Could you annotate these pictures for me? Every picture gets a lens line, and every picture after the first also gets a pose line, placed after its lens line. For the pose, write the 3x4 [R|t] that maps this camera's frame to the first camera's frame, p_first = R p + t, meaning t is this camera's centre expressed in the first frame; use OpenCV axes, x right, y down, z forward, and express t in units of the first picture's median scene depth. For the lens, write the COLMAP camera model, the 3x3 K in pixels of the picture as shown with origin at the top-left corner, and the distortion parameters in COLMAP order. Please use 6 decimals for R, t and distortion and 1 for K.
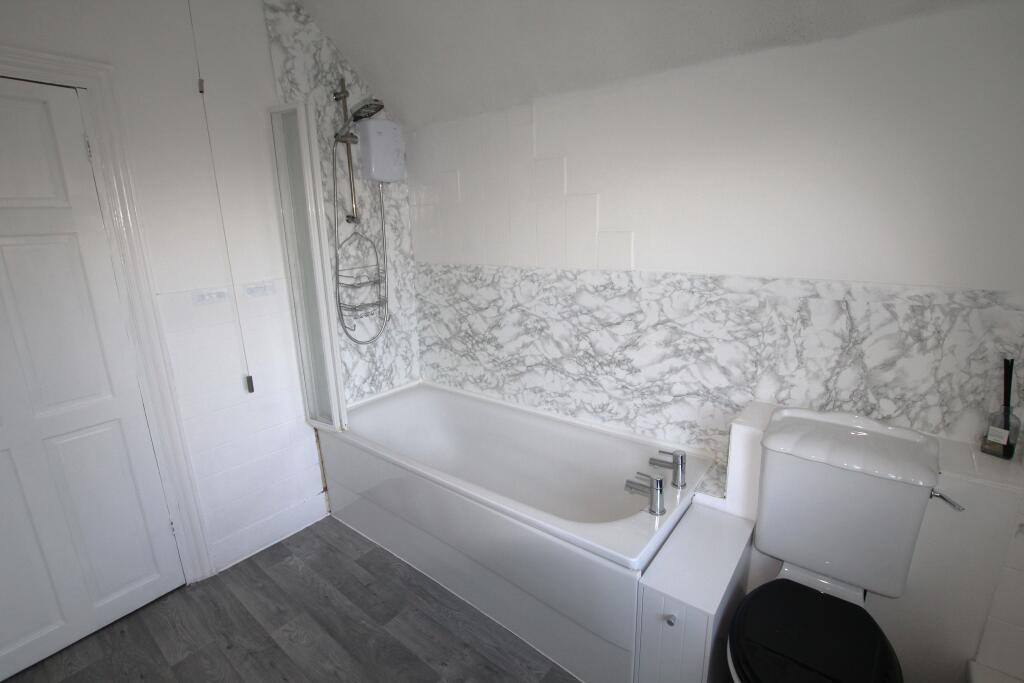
lens RADIAL K [[473.8, 0, 515.4], [0, 473.8, 342.2], [0, 0, 1]] dist [-0.036212, 0.006008]
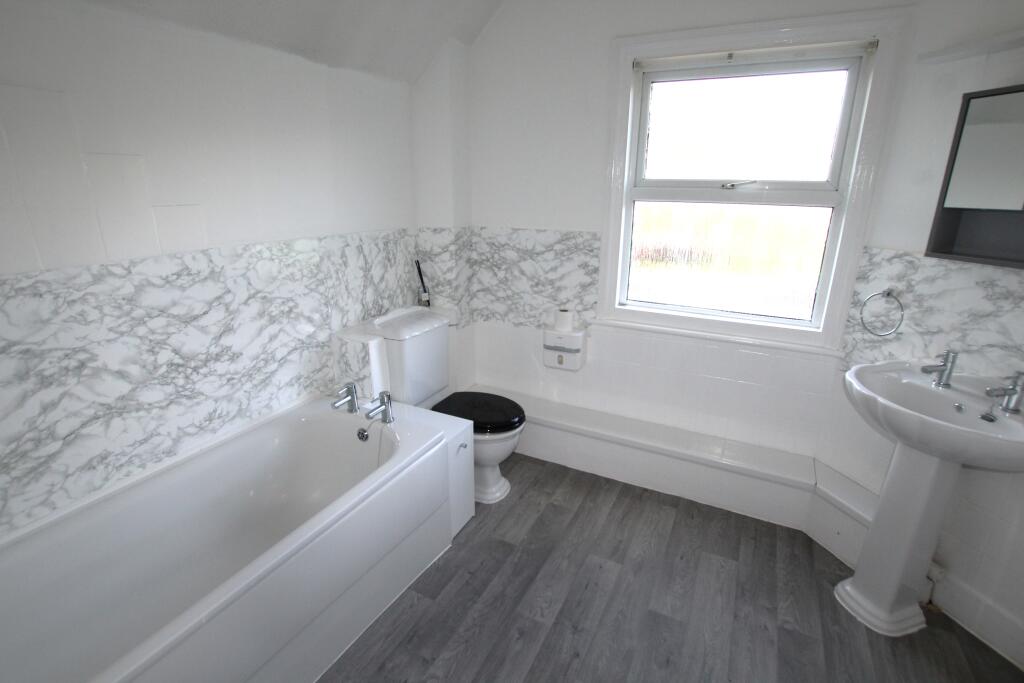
lens RADIAL K [[473.8, 0, 515.4], [0, 473.8, 342.2], [0, 0, 1]] dist [-0.036212, 0.006008]
pose [[-0.191467, -0.273371, 0.942661, -0.727766], [0.250913, 0.914883, 0.316279, -0.121298], [-0.948885, 0.297082, -0.106577, 0.584036]]
